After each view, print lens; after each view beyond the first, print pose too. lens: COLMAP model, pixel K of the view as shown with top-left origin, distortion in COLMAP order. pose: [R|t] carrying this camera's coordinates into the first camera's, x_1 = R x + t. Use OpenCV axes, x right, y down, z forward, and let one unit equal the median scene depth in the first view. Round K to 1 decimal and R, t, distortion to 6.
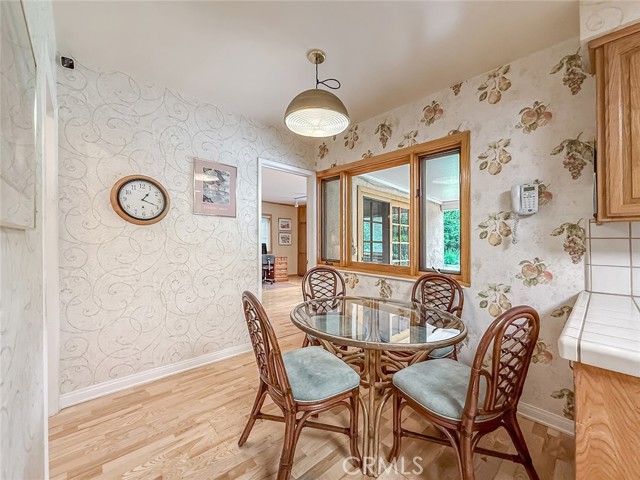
lens RADIAL K [[263.9, 0, 320.0], [0, 263.9, 241.5], [0, 0, 1]] dist [0.000778, 0.000044]
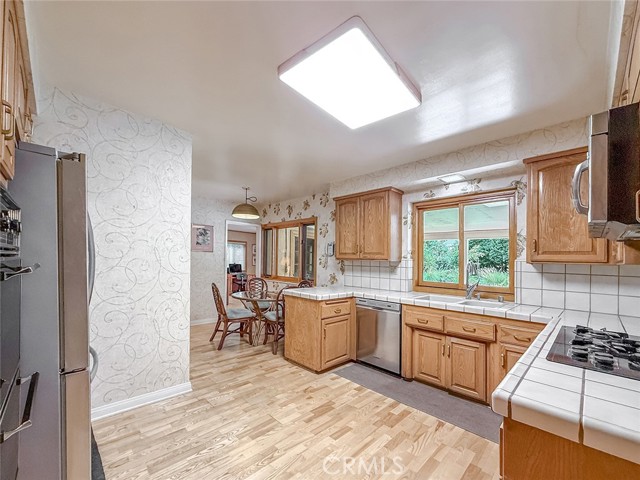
lens RADIAL K [[265.5, 0, 317.0], [0, 265.5, 254.8], [0, 0, 1]] dist [0.000084, 0.000015]
pose [[0.999527, 0.006998, 0.029942, 0.487662], [-0.006301, 0.999708, -0.023314, -0.041406], [-0.030096, 0.023115, 0.999280, -1.231035]]
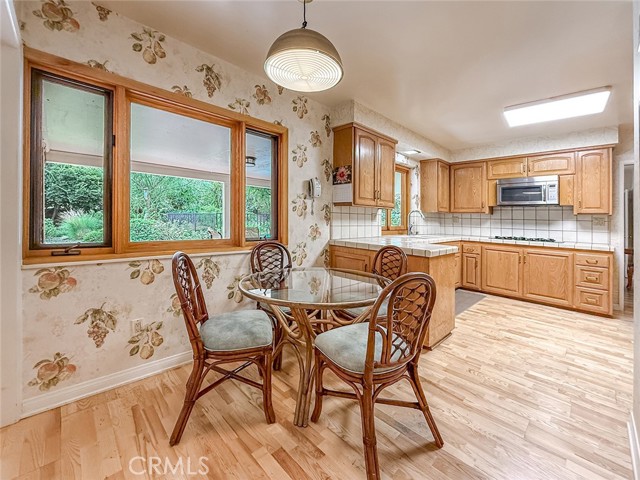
lens RADIAL K [[266.3, 0, 322.8], [0, 266.3, 205.4], [0, 0, 1]] dist [-0.001110, -0.000150]
pose [[-0.024365, 0.022918, 0.999440, -0.732223], [-0.031833, 0.999212, -0.023689, -0.012873], [-0.999196, -0.032392, -0.023616, 0.827363]]
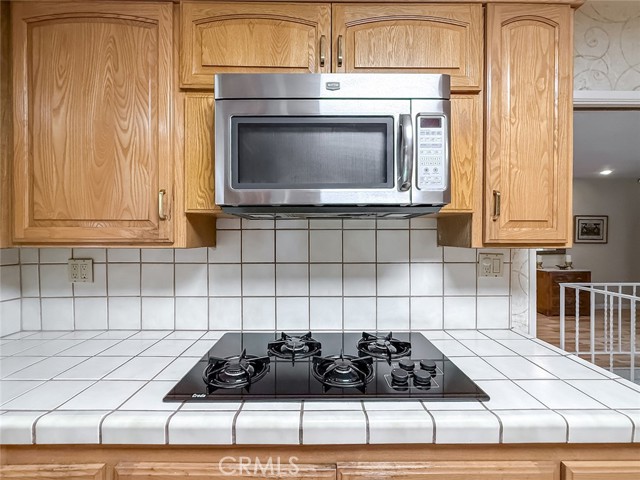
lens RADIAL K [[263.9, 0, 320.0], [0, 263.9, 241.5], [0, 0, 1]] dist [0.000778, 0.000044]
pose [[-0.740598, -0.025583, 0.671462, 0.874235], [-0.014085, 0.999646, 0.022553, -0.062275], [-0.671801, 0.007245, -0.740696, -0.357655]]
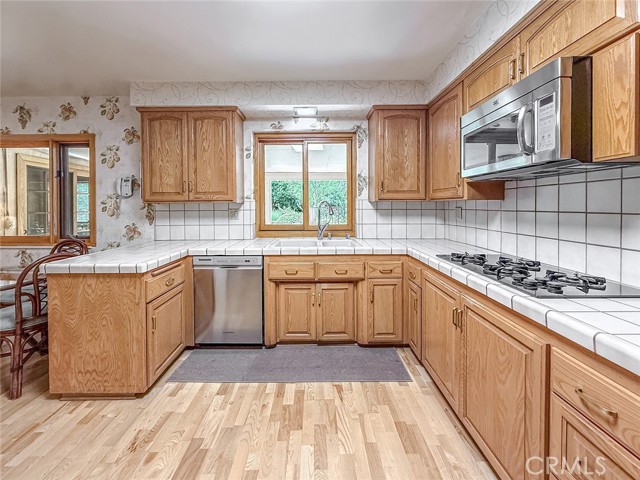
lens RADIAL K [[268.4, 0, 315.6], [0, 268.4, 203.3], [0, 0, 1]] dist [-0.001252, -0.000088]
pose [[0.679934, -0.016582, 0.733086, 0.309871], [0.018751, 0.999811, 0.005224, -0.040316], [-0.733034, 0.010194, 0.680116, -0.788215]]
